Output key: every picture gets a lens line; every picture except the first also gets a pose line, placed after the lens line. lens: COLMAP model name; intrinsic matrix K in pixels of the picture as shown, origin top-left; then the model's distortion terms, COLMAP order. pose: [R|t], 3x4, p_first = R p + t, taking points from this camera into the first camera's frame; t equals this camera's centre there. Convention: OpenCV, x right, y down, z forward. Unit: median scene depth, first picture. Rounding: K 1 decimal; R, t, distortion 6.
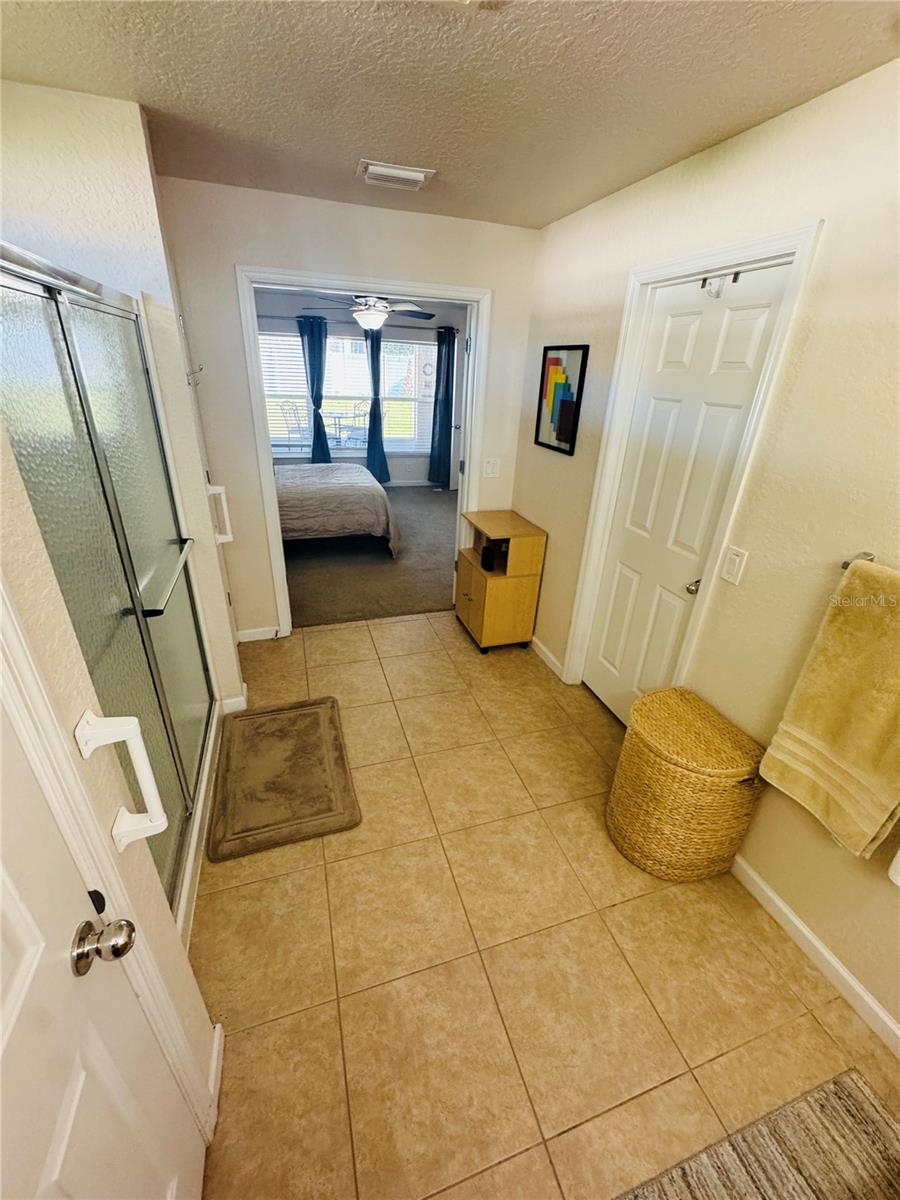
lens RADIAL K [[485.8, 0, 449.5], [0, 485.8, 593.0], [0, 0, 1]] dist [-0.001021, -0.000067]
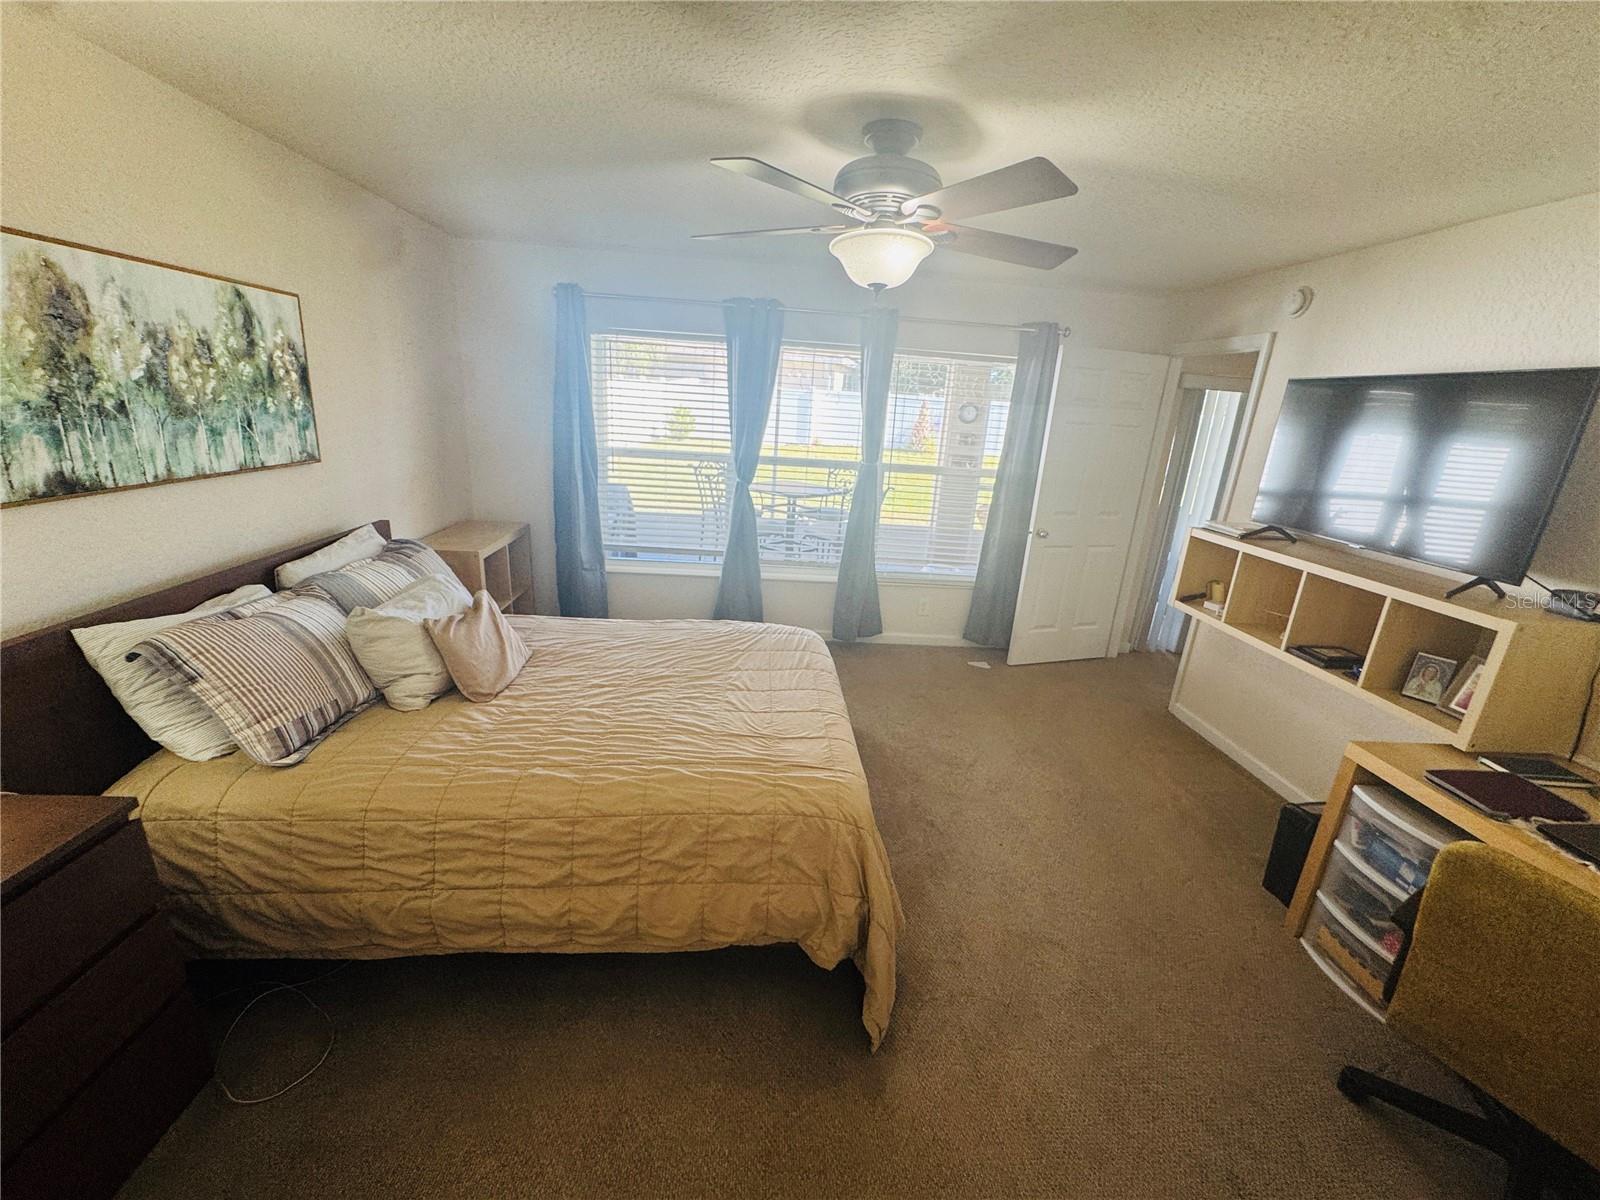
lens RADIAL K [[647.7, 0, 803.9], [0, 647.7, 601.5], [0, 0, 1]] dist [-0.001021, -0.000067]
pose [[0.970945, 0.094497, -0.219855, -0.095276], [-0.126879, 0.982251, -0.138150, -0.263276], [0.202898, 0.162031, 0.965701, 0.600225]]
